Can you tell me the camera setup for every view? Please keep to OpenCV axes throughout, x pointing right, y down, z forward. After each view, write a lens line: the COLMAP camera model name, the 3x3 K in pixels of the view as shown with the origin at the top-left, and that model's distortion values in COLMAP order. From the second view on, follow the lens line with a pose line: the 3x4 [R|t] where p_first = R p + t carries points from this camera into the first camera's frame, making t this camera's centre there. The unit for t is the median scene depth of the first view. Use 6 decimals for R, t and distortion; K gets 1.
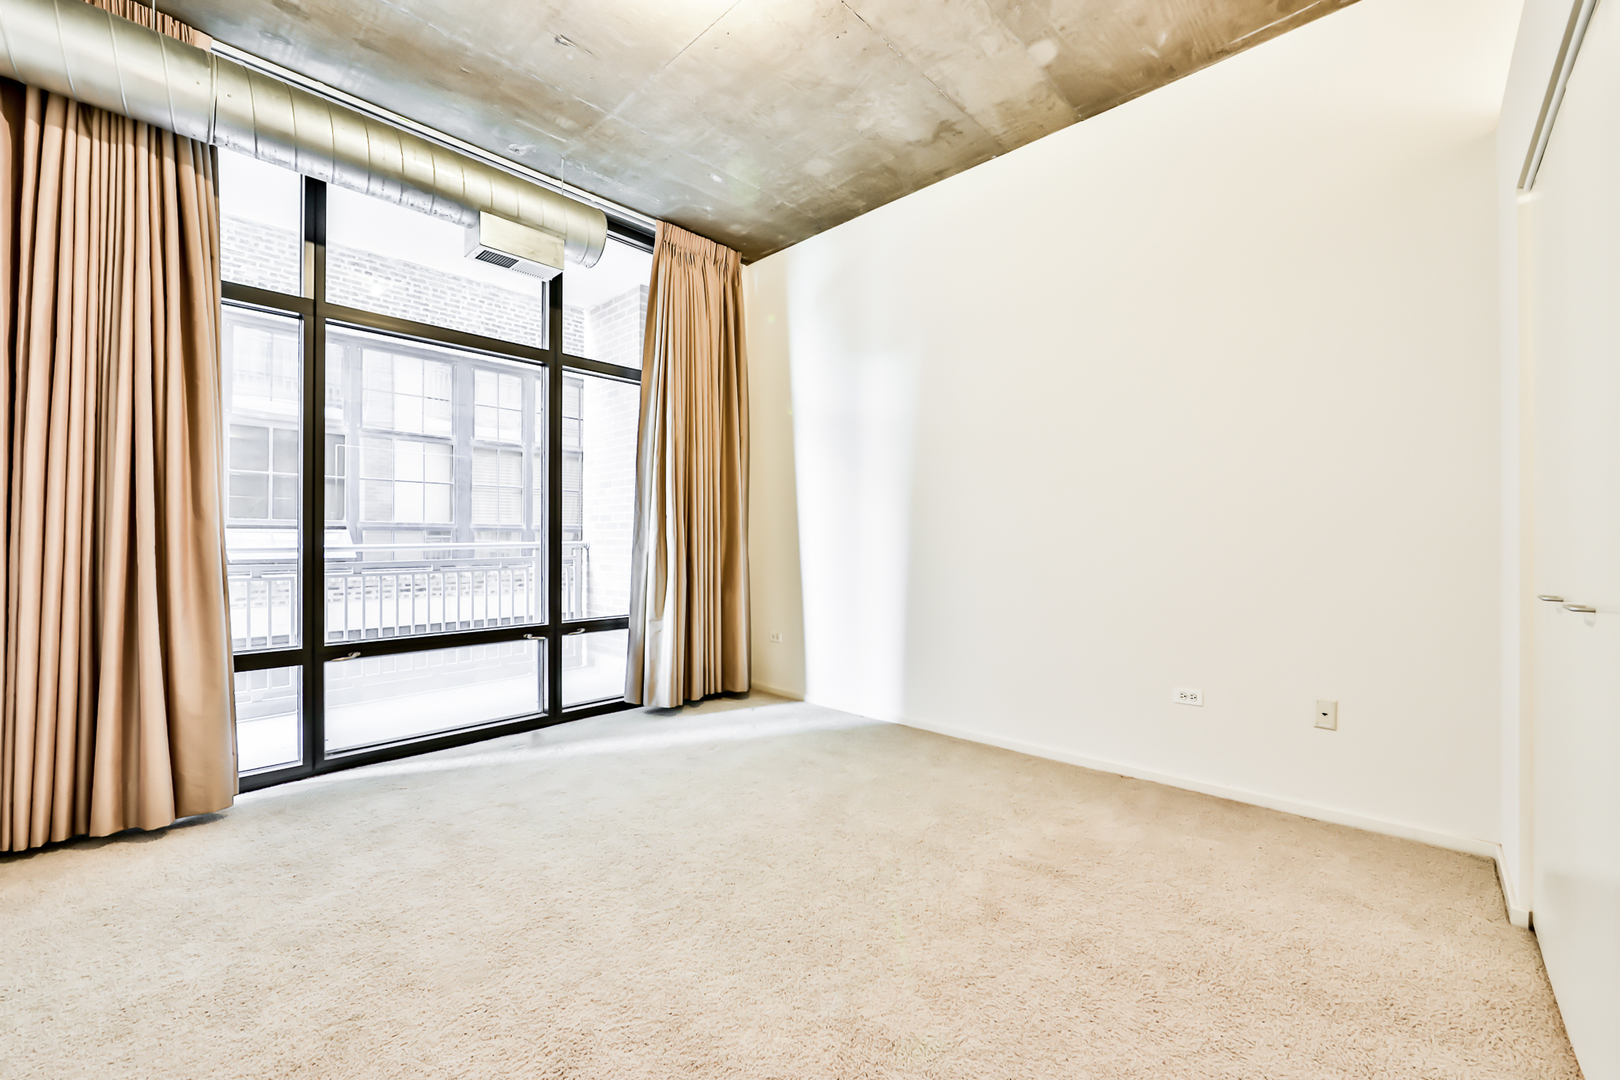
lens RADIAL K [[646.0, 0, 808.1], [0, 646.0, 544.6], [0, 0, 1]] dist [-0.015109, 0.003385]
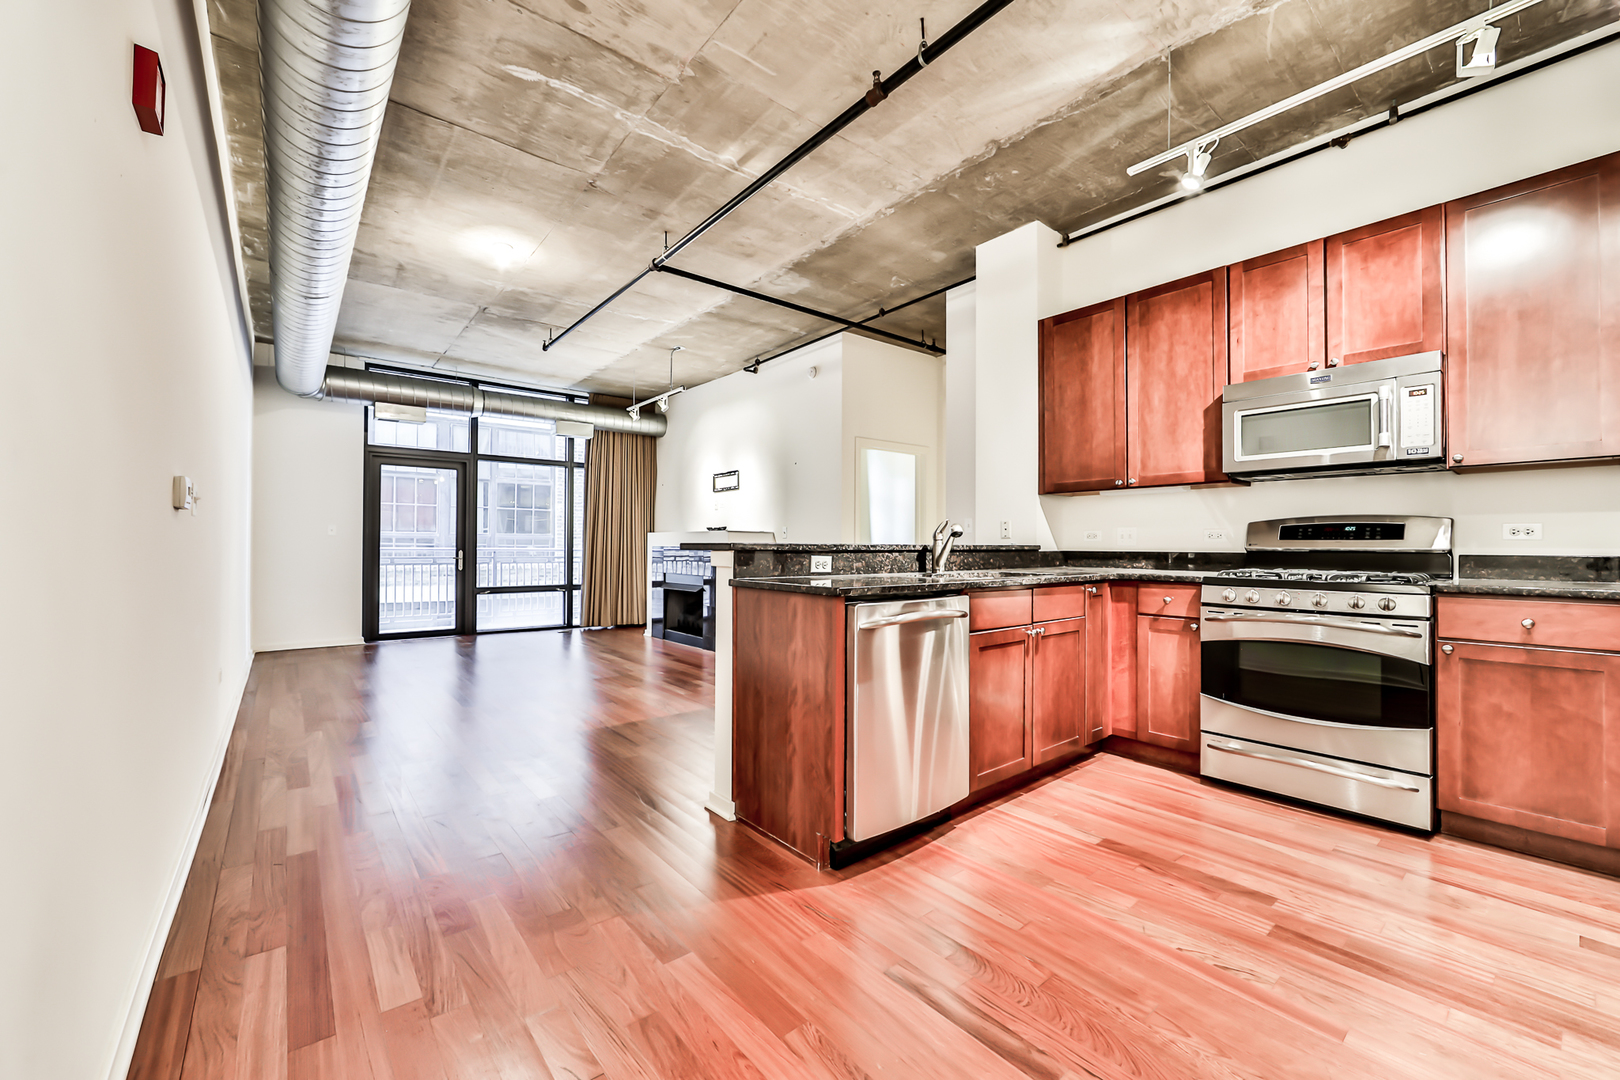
lens RADIAL K [[646.0, 0, 812.3], [0, 646.0, 541.1], [0, 0, 1]] dist [-0.015109, 0.003385]
pose [[0.998952, -0.001085, -0.045756, 0.534994], [0.001221, 0.999995, 0.002950, -0.030676], [0.045753, -0.003003, 0.998948, -1.155655]]
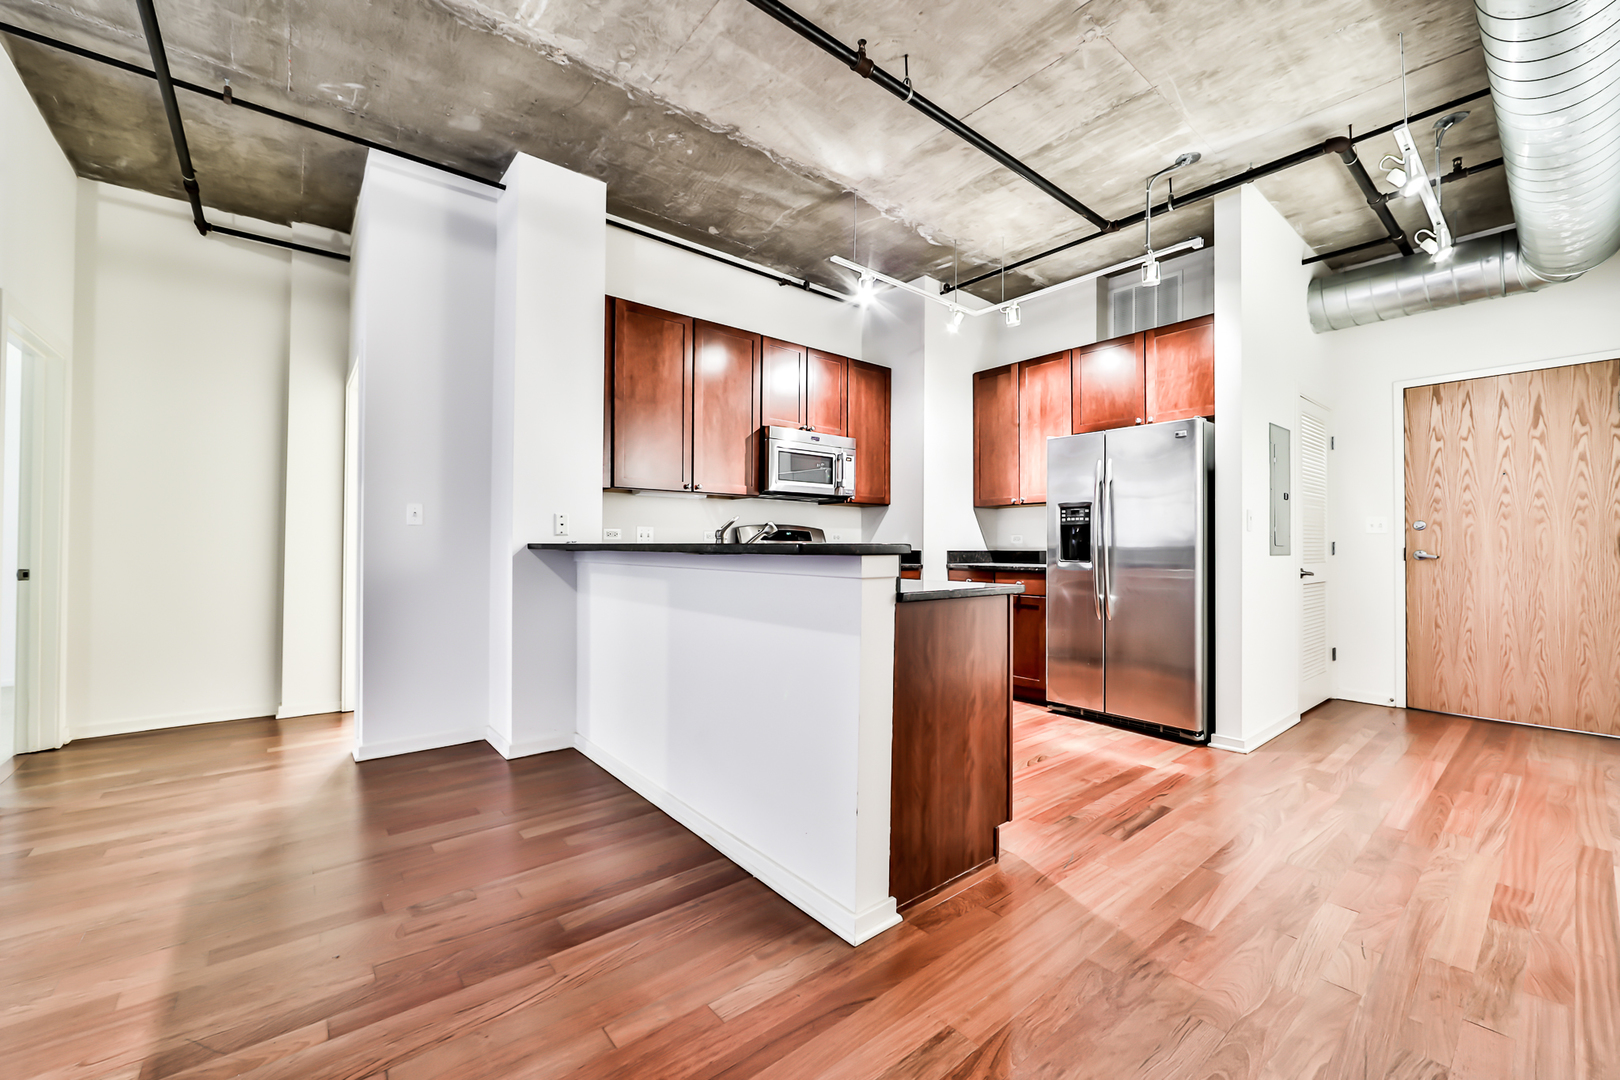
lens RADIAL K [[646.0, 0, 816.0], [0, 646.0, 539.4], [0, 0, 1]] dist [-0.015109, 0.003385]
pose [[0.037462, 0.004932, 0.999286, -0.065120], [-0.015233, 0.999874, -0.004364, -0.027035], [-0.999182, -0.015059, 0.037532, -0.455727]]
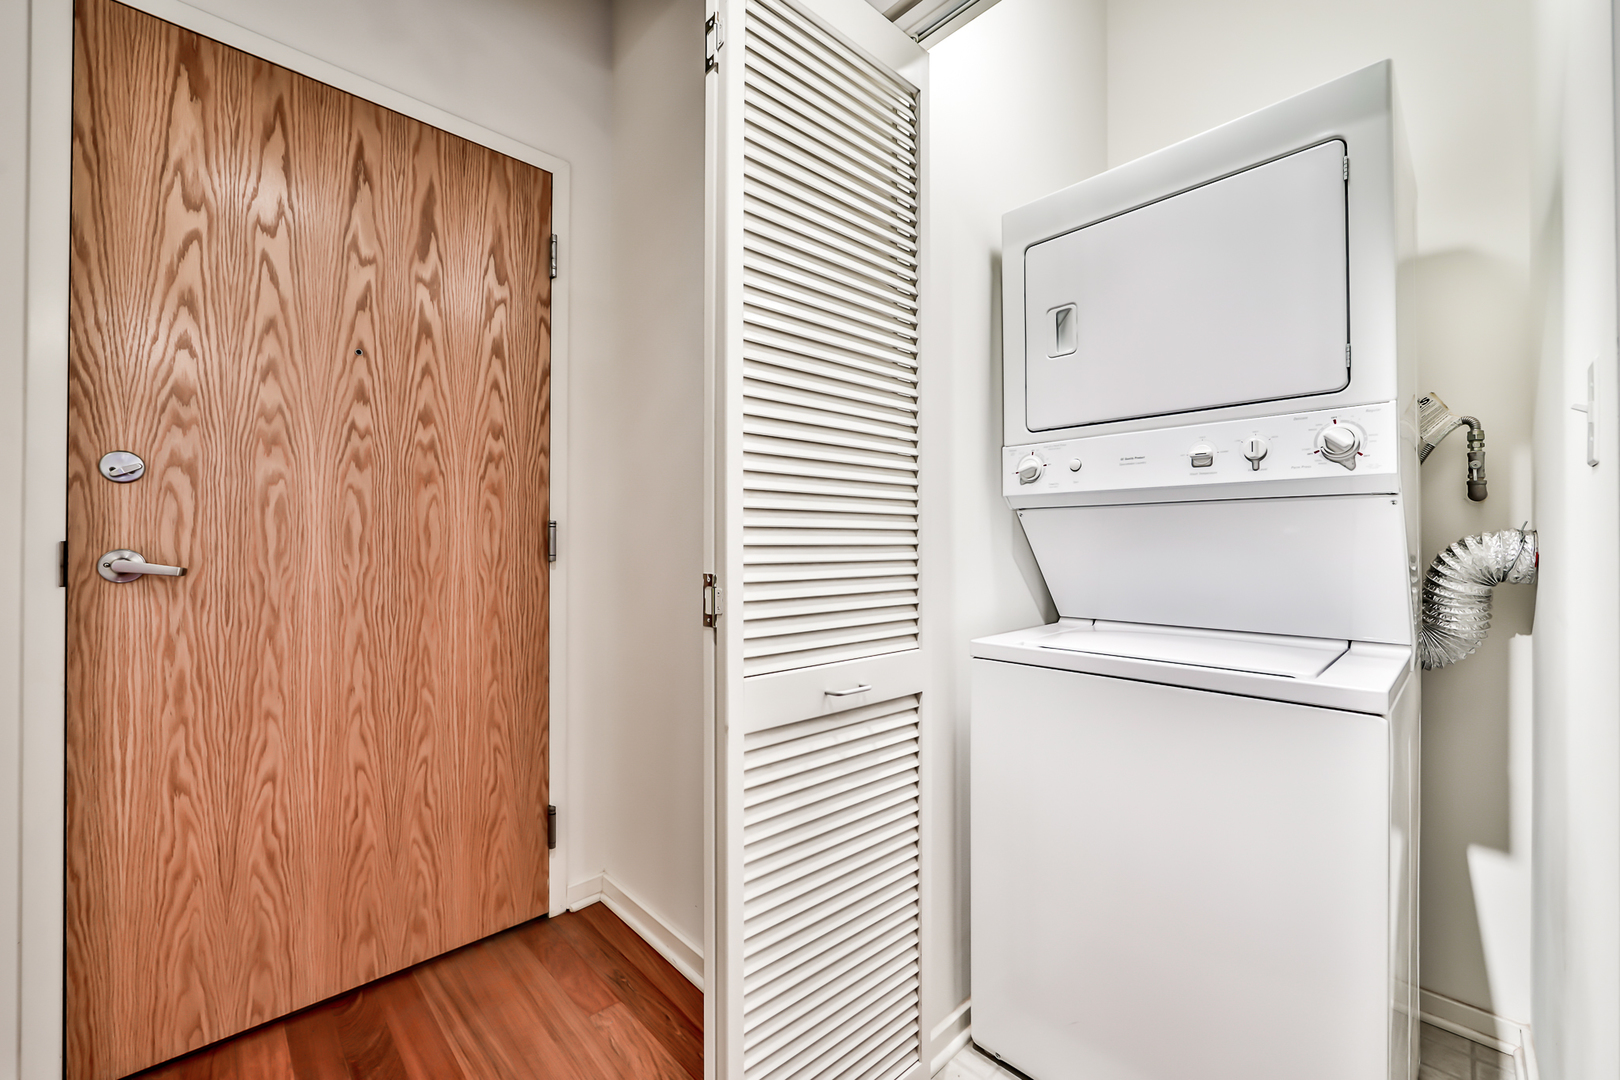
lens RADIAL K [[646.0, 0, 816.7], [0, 646.0, 540.7], [0, 0, 1]] dist [-0.015109, 0.003385]
pose [[-0.999947, -0.007974, 0.006485, 0.710382], [-0.008112, 0.999738, -0.021421, -0.029555], [-0.006312, -0.021473, -0.999750, -1.124917]]
